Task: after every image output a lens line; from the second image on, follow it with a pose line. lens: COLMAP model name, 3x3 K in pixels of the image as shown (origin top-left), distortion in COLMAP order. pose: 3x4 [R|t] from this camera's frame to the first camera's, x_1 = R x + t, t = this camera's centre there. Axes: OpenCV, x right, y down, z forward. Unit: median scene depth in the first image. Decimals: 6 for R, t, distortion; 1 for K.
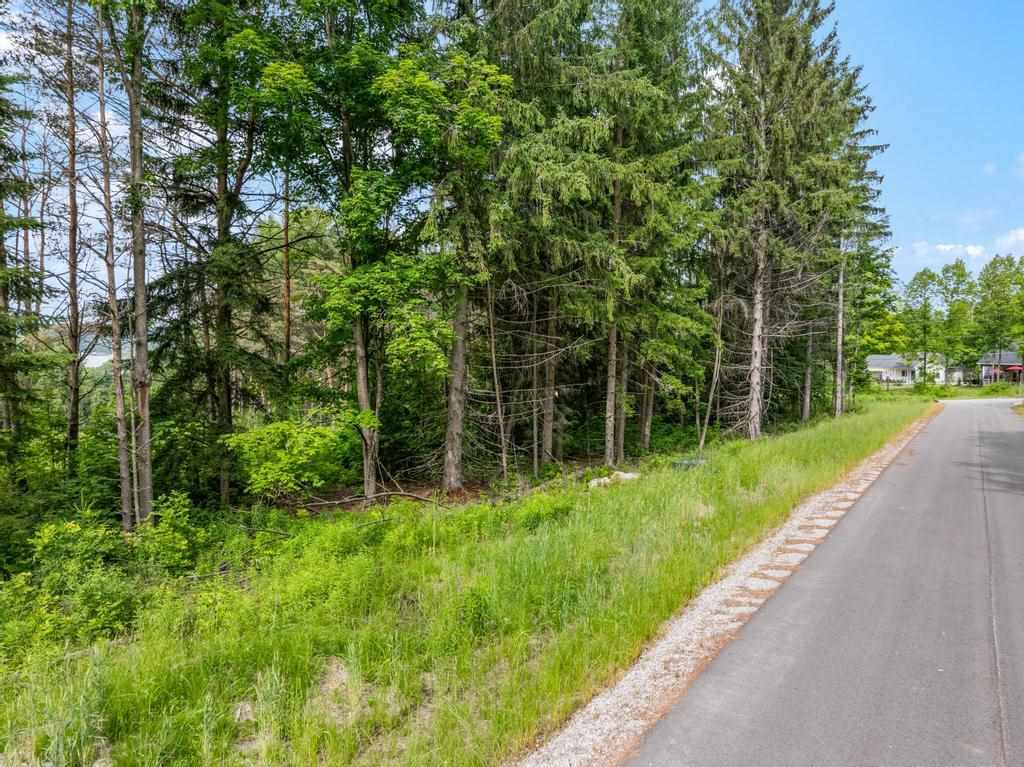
lens RADIAL K [[715.5, 0, 516.1], [0, 715.5, 387.4], [0, 0, 1]] dist [-0.052989, 0.021117]
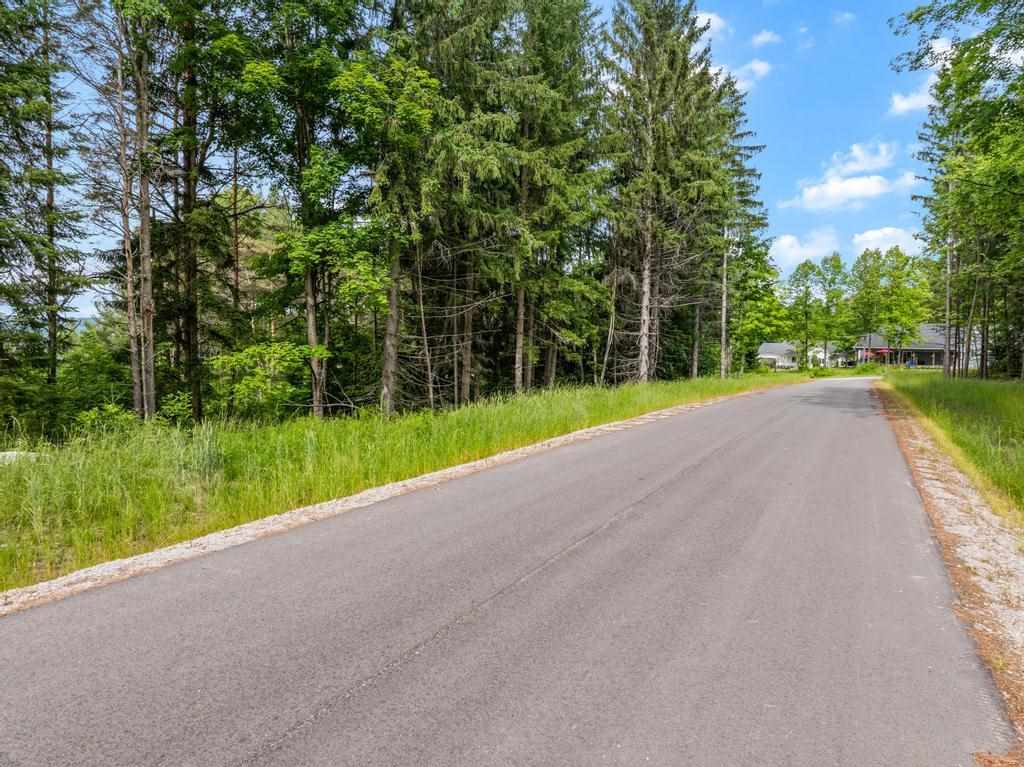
lens RADIAL K [[715.5, 0, 516.1], [0, 715.5, 387.4], [0, 0, 1]] dist [-0.052989, 0.021117]
pose [[0.992802, -0.004759, 0.119673, -0.020091], [0.003647, 0.999948, 0.009512, 0.089308], [-0.119712, -0.009007, 0.992768, -0.245027]]
